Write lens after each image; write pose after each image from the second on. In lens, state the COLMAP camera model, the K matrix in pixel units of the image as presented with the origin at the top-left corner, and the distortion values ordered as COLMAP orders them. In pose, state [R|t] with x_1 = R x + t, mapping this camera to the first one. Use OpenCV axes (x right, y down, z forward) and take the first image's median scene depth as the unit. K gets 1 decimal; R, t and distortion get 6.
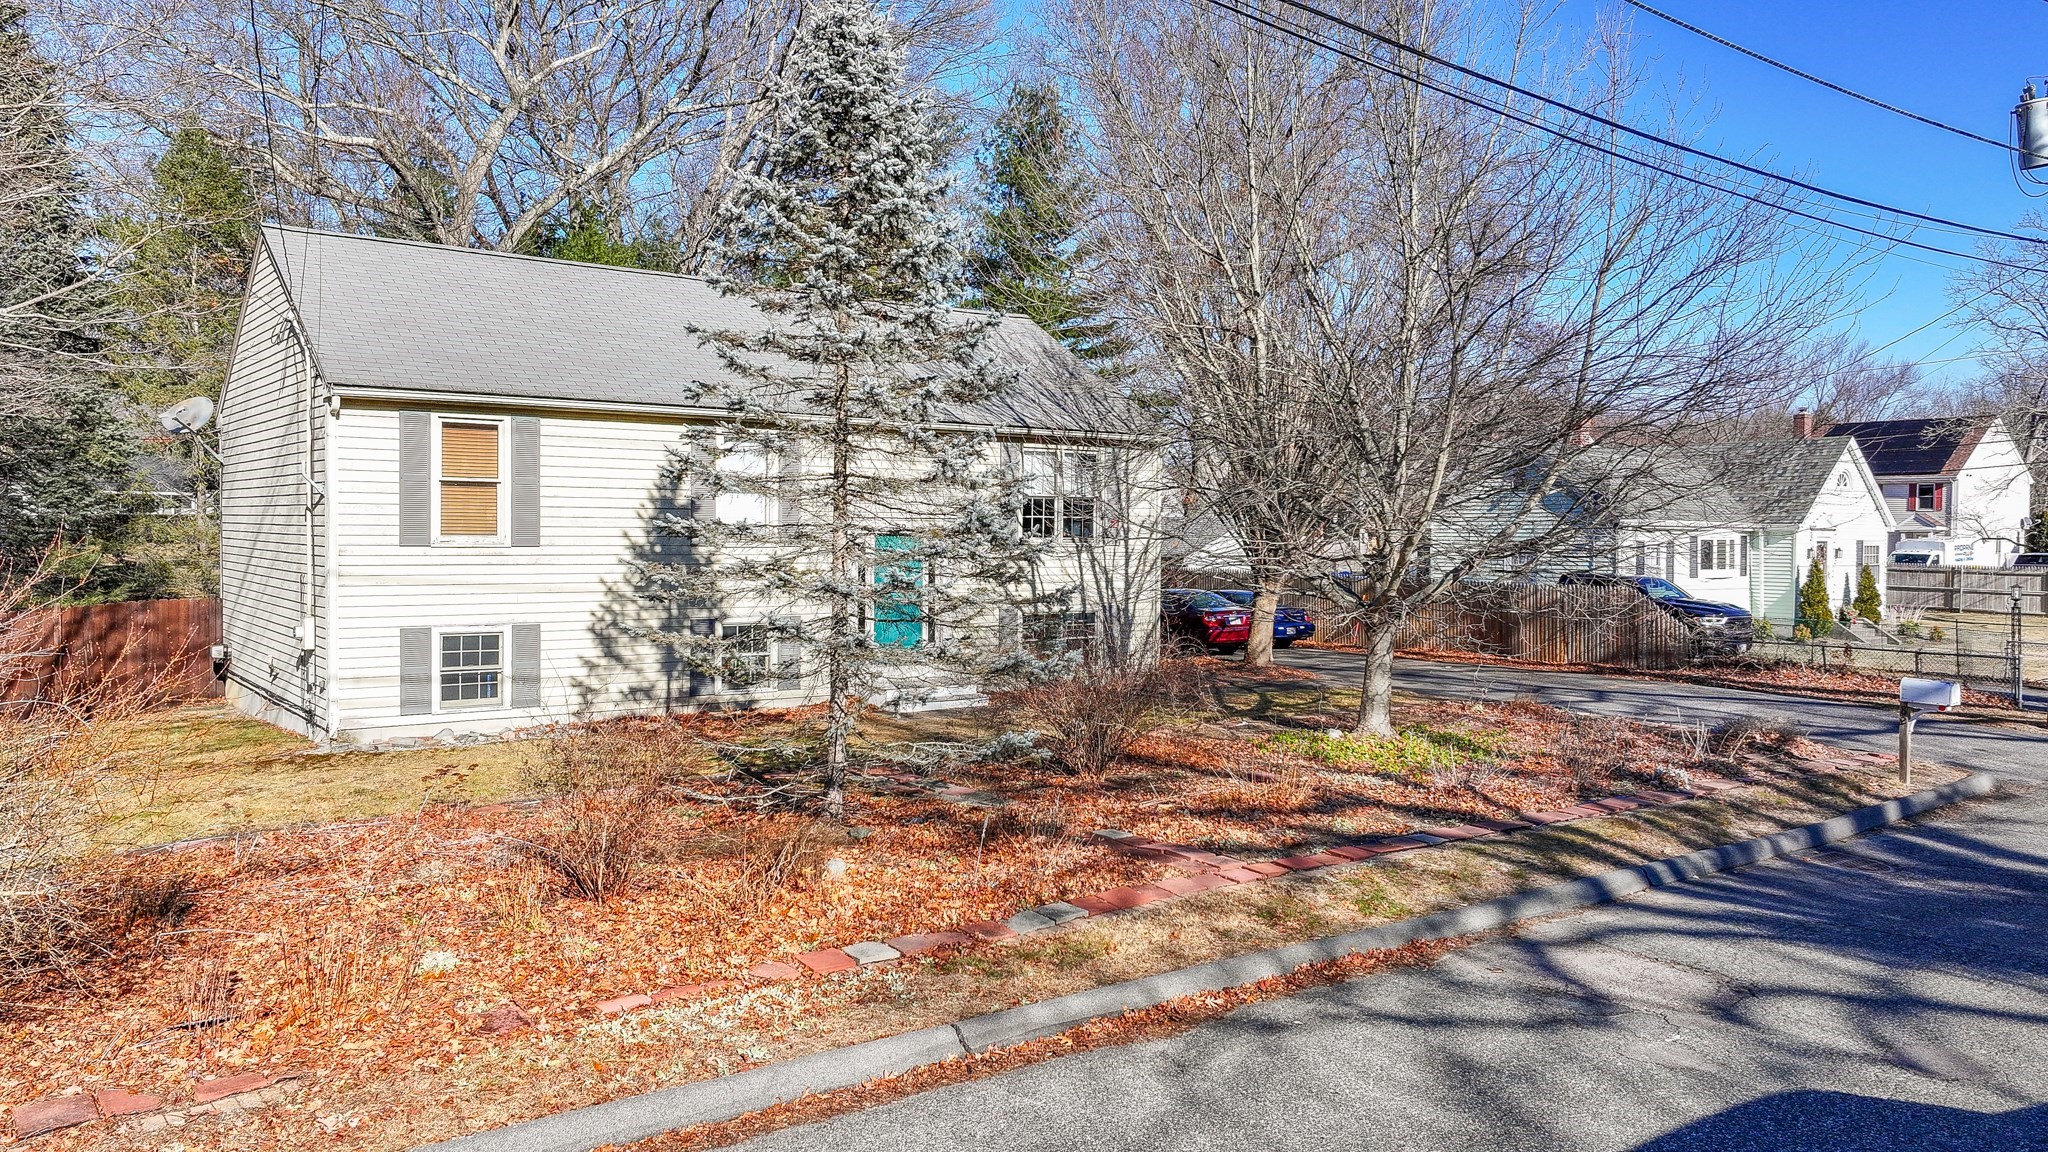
lens RADIAL K [[1430.3, 0, 1023.3], [0, 1430.3, 562.4], [0, 0, 1]] dist [-0.005149, 0.003641]
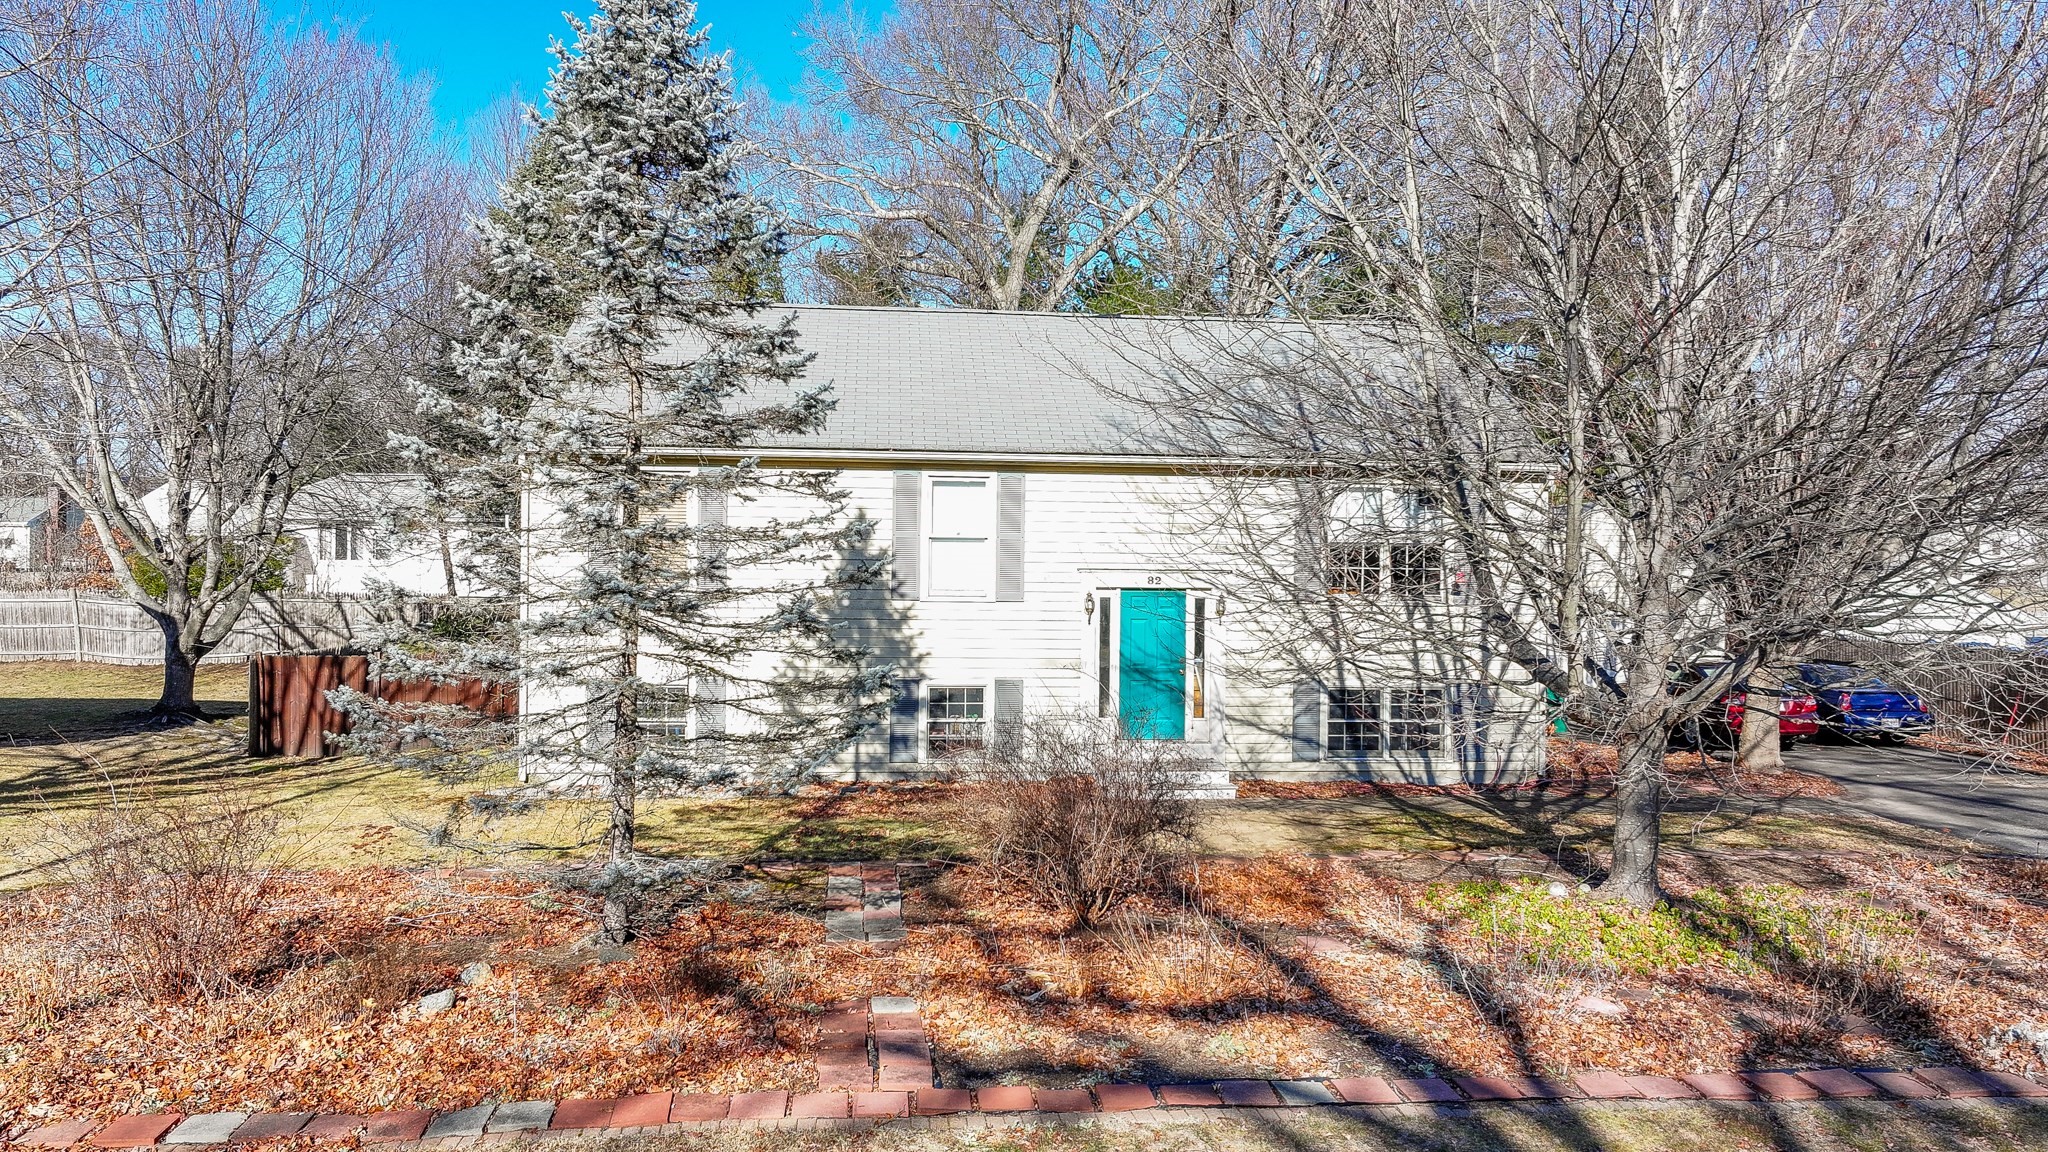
lens RADIAL K [[1430.3, 0, 1023.3], [0, 1430.3, 562.4], [0, 0, 1]] dist [-0.005149, 0.003641]
pose [[0.851132, -0.005084, -0.524927, 0.268539], [-0.016569, 0.999195, -0.036544, -0.002512], [0.524690, 0.039801, 0.850362, 0.210291]]
